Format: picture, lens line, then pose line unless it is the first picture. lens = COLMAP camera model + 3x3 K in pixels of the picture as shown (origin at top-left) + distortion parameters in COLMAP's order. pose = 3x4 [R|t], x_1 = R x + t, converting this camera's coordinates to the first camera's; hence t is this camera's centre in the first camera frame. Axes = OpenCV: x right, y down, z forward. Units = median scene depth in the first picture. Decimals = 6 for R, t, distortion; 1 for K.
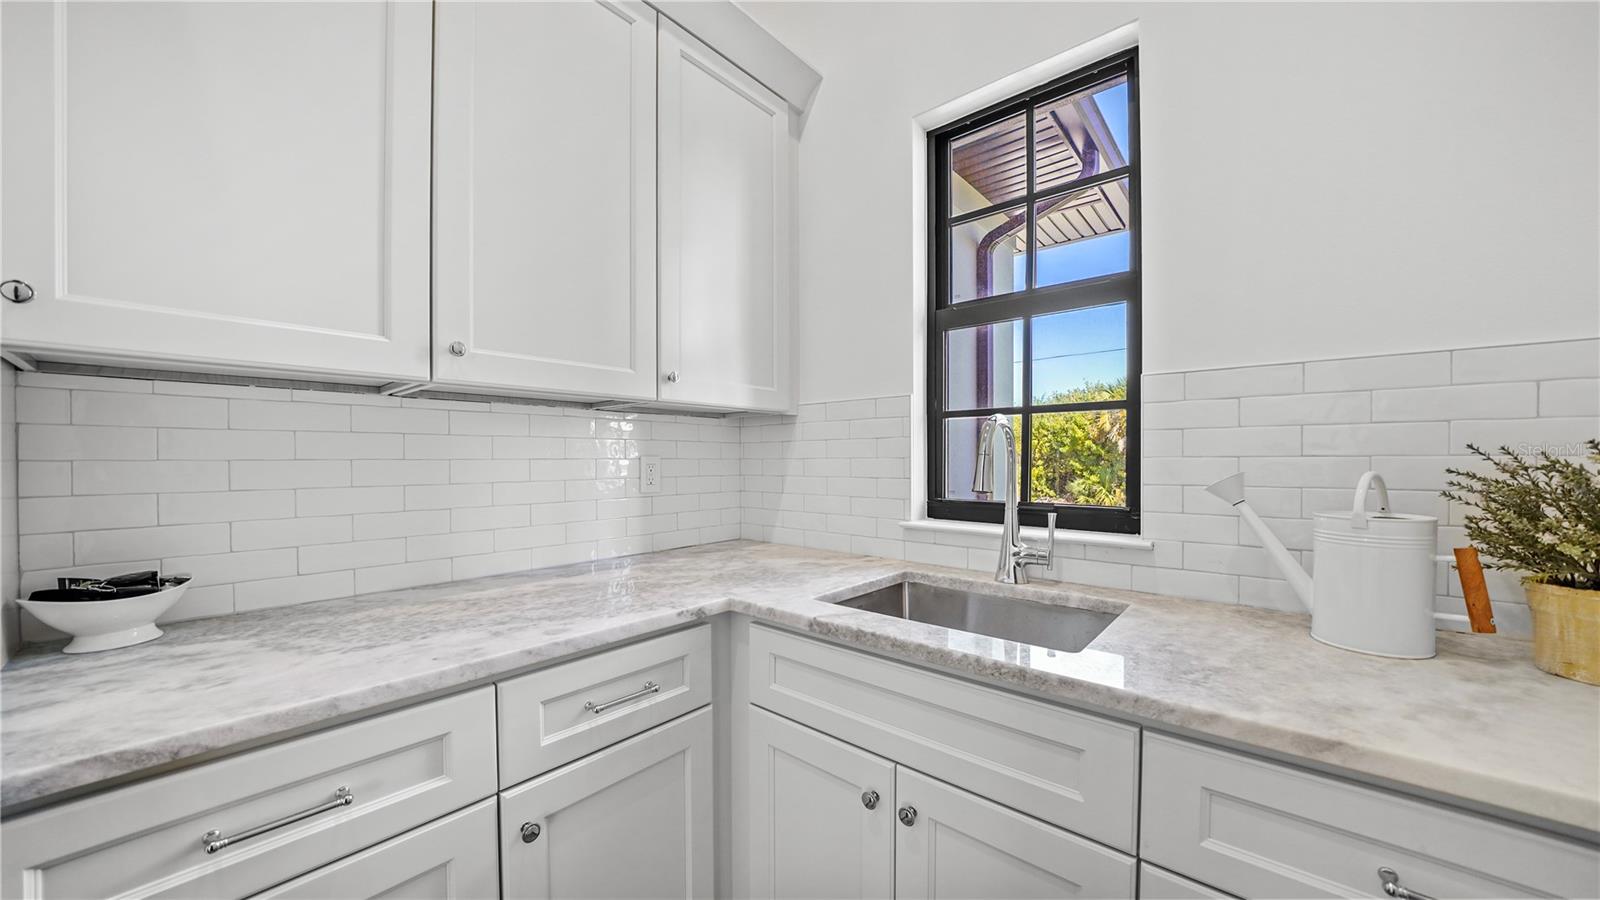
lens RADIAL K [[560.9, 0, 798.0], [0, 560.9, 454.2], [0, 0, 1]] dist [-0.023320, 0.000483]
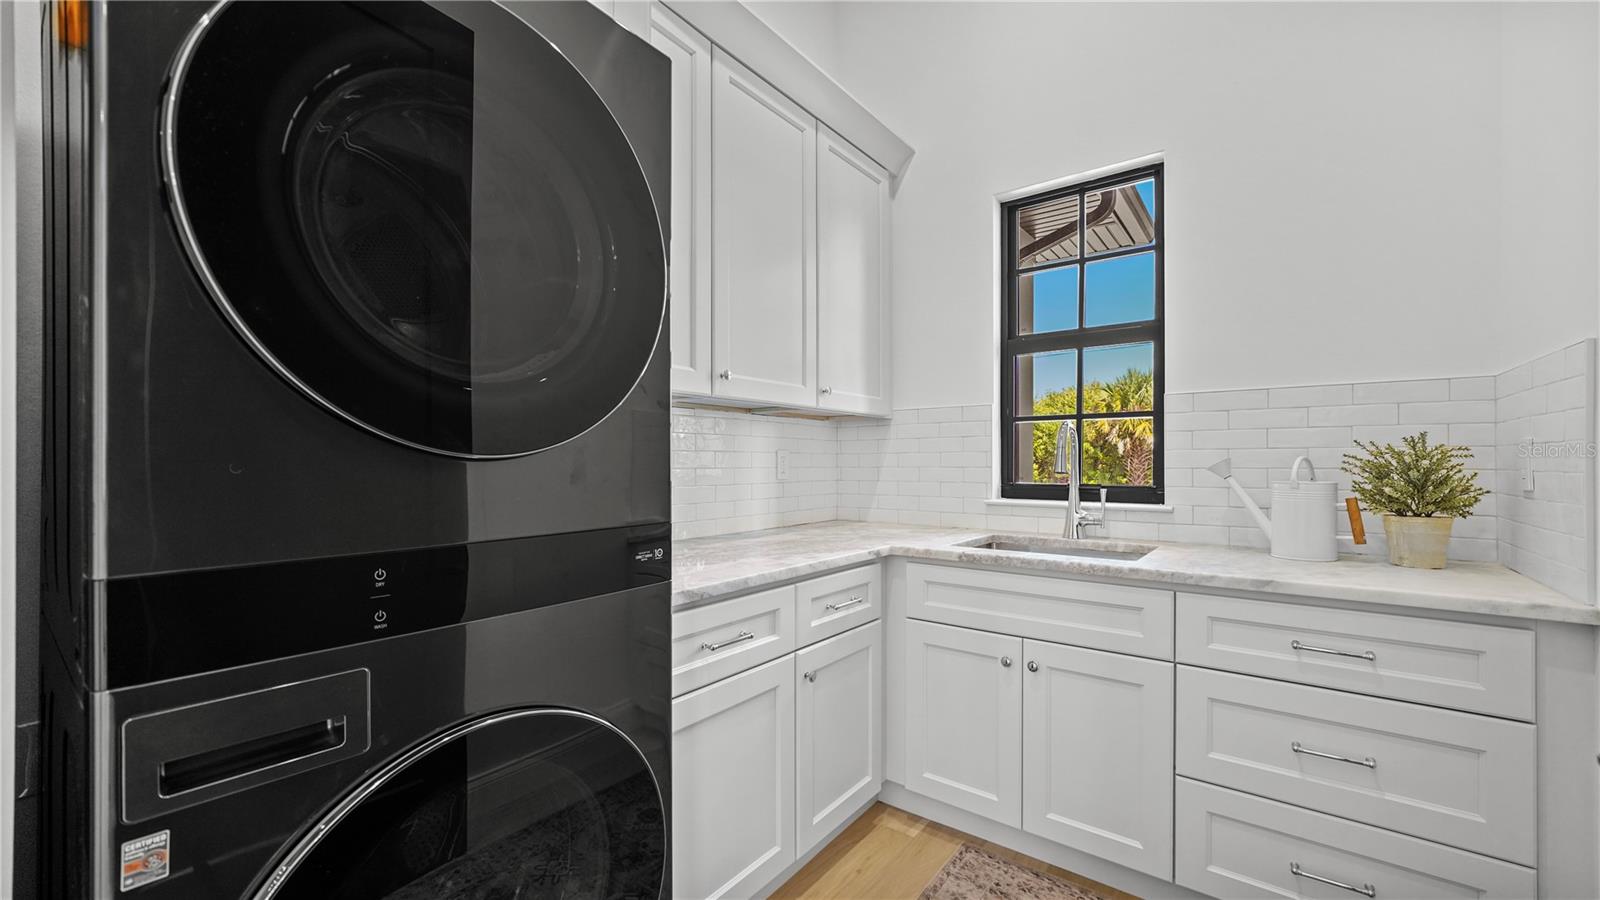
lens RADIAL K [[625.7, 0, 798.4], [0, 625.7, 452.3], [0, 0, 1]] dist [-0.013466, -0.000146]
pose [[0.998588, 0.002606, 0.053061, -0.452069], [-0.002173, 0.999964, -0.008211, 0.028217], [-0.053080, 0.008084, 0.998558, -0.613048]]
